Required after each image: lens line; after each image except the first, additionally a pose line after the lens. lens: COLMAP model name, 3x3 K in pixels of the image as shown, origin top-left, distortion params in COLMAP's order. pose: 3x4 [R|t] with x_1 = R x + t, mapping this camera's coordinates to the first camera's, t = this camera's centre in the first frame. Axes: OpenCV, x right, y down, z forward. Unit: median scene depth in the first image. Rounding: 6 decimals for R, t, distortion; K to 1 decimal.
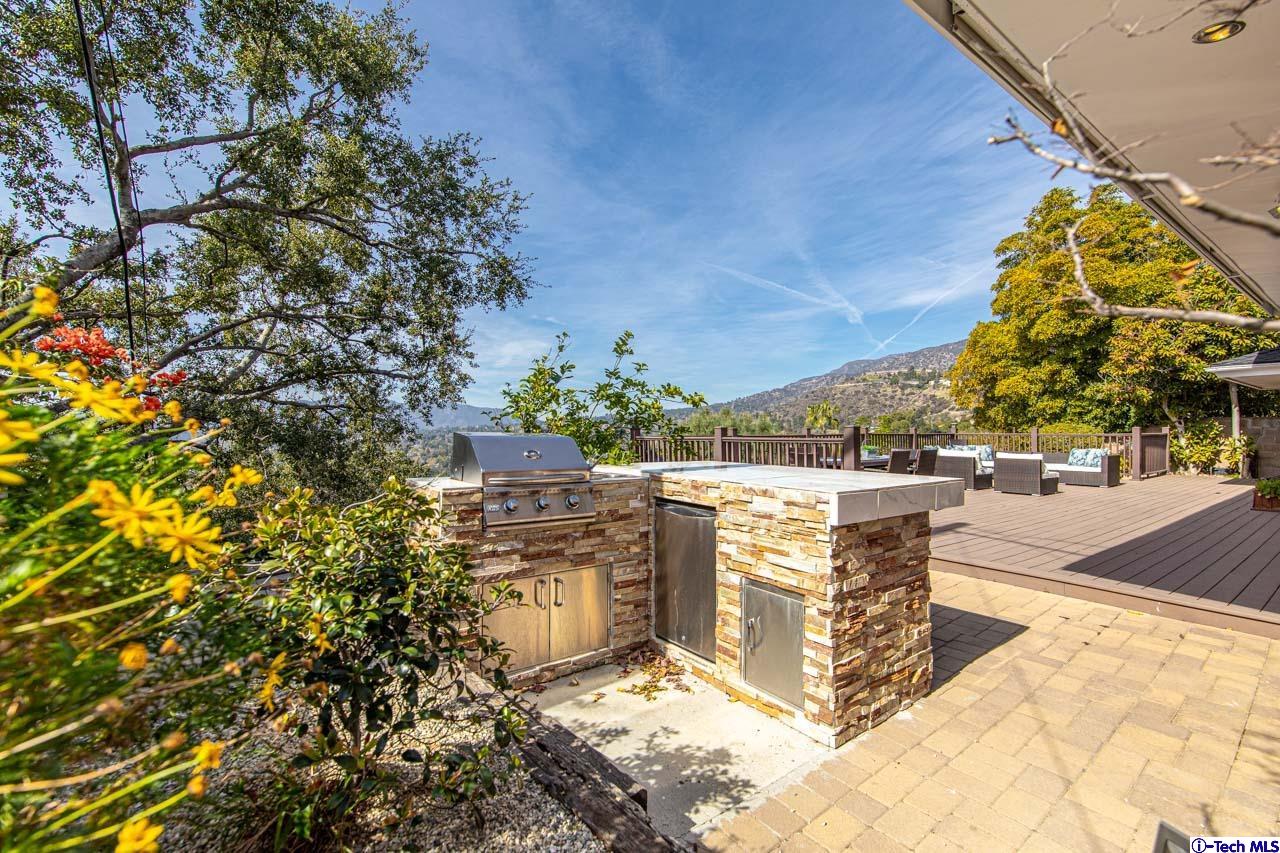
lens RADIAL K [[564.5, 0, 622.6], [0, 564.5, 421.6], [0, 0, 1]] dist [0.003656, -0.002542]
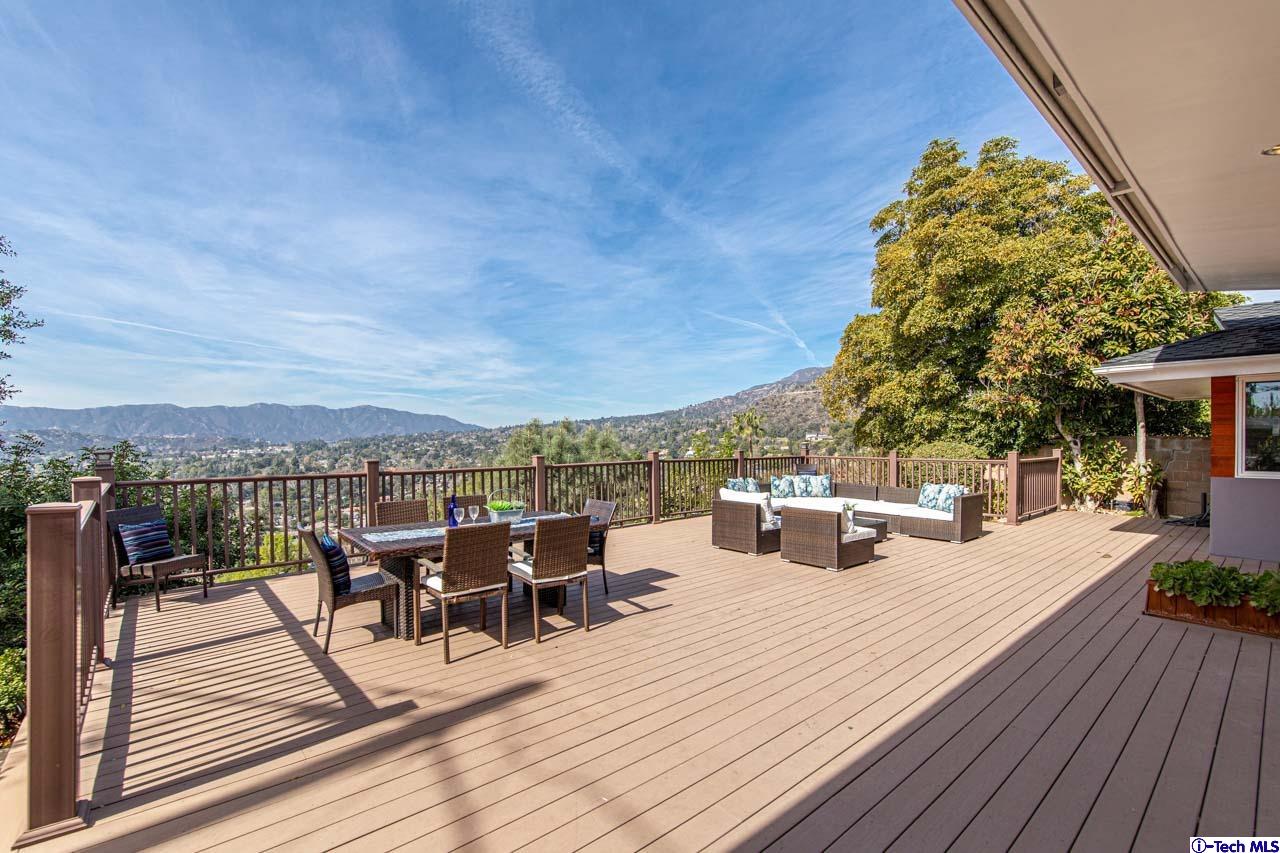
lens RADIAL K [[564.5, 0, 640.4], [0, 564.5, 439.5], [0, 0, 1]] dist [0.003656, -0.002542]
pose [[0.996255, -0.000279, 0.086466, 0.322060], [-0.001457, 0.999798, 0.020023, -0.017150], [-0.086454, -0.020074, 0.996054, 0.277175]]
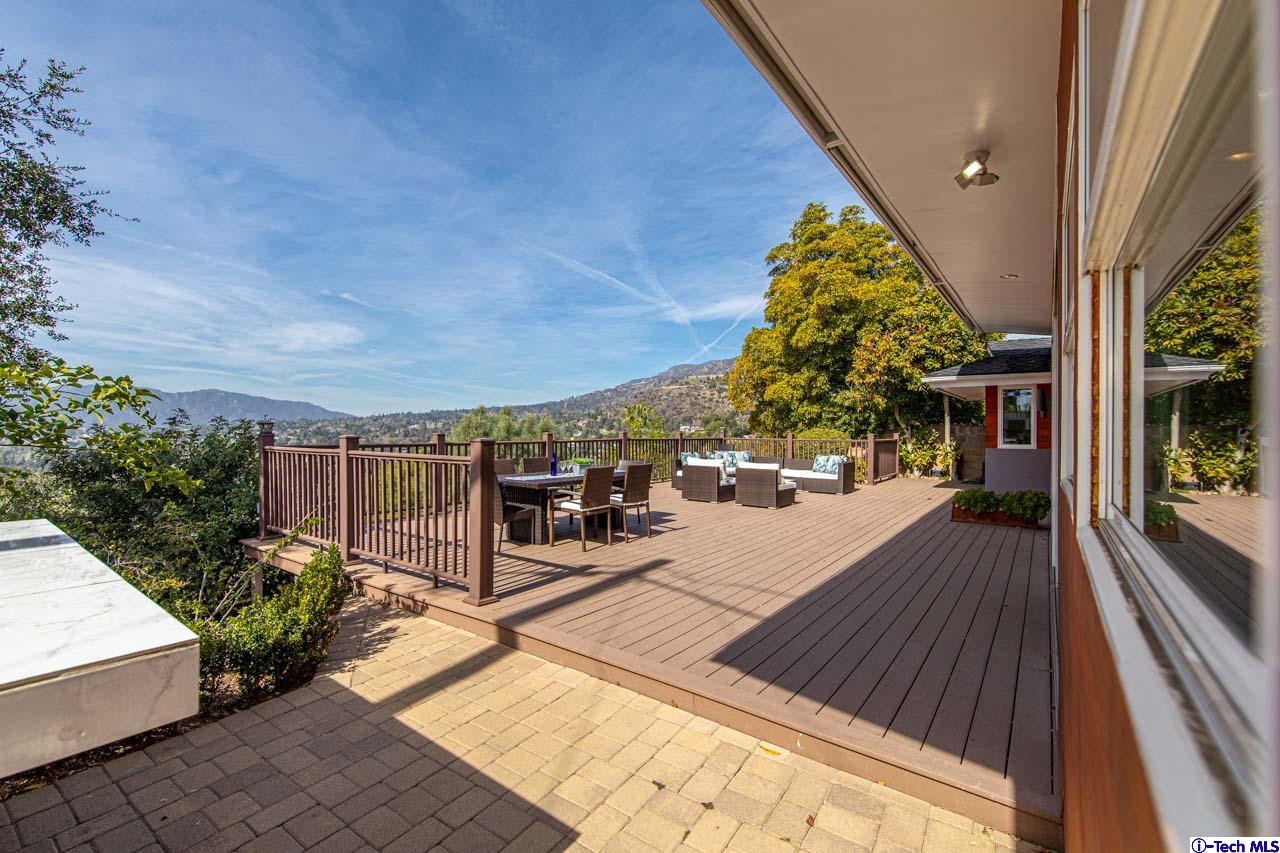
lens RADIAL K [[564.5, 0, 635.5], [0, 564.5, 414.8], [0, 0, 1]] dist [0.003656, -0.002542]
pose [[0.952713, 0.016614, 0.303419, 0.157307], [-0.014023, 0.999844, -0.010714, -0.006873], [-0.303549, 0.005953, 0.952797, 0.123342]]
